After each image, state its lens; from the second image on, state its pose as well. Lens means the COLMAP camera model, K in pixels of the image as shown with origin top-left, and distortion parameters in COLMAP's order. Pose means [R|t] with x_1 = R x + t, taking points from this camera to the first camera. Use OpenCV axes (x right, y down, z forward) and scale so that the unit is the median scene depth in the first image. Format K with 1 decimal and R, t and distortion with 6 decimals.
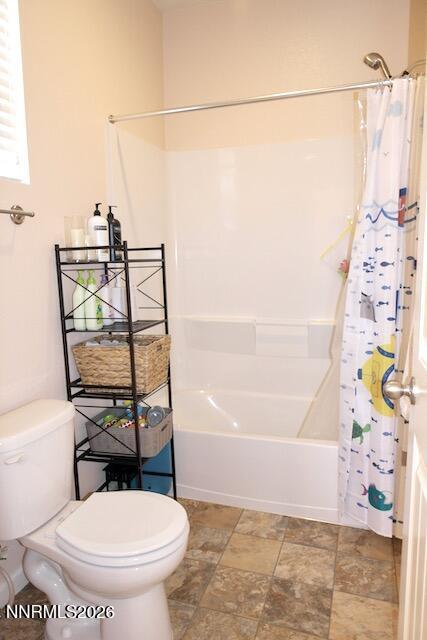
lens RADIAL K [[450.3, 0, 213.0], [0, 450.3, 321.0], [0, 0, 1]] dist [-0.009222, 0.011339]
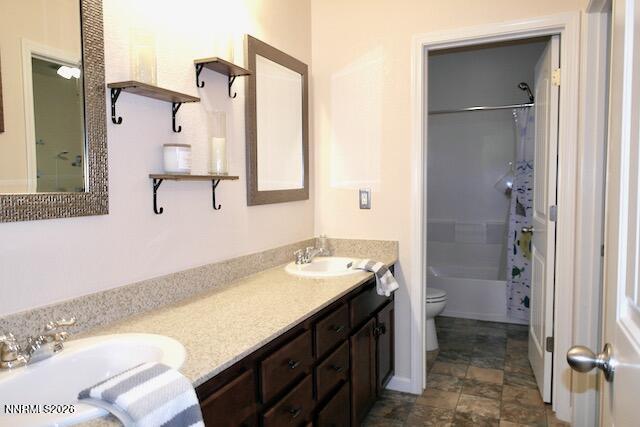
lens RADIAL K [[450.3, 0, 321.2], [0, 450.3, 212.7], [0, 0, 1]] dist [-0.009222, 0.011339]
pose [[0.995644, 0.013109, -0.092310, -0.165691], [-0.020607, 0.996521, -0.080751, 0.072224], [0.090930, 0.082301, 0.992451, -0.494353]]
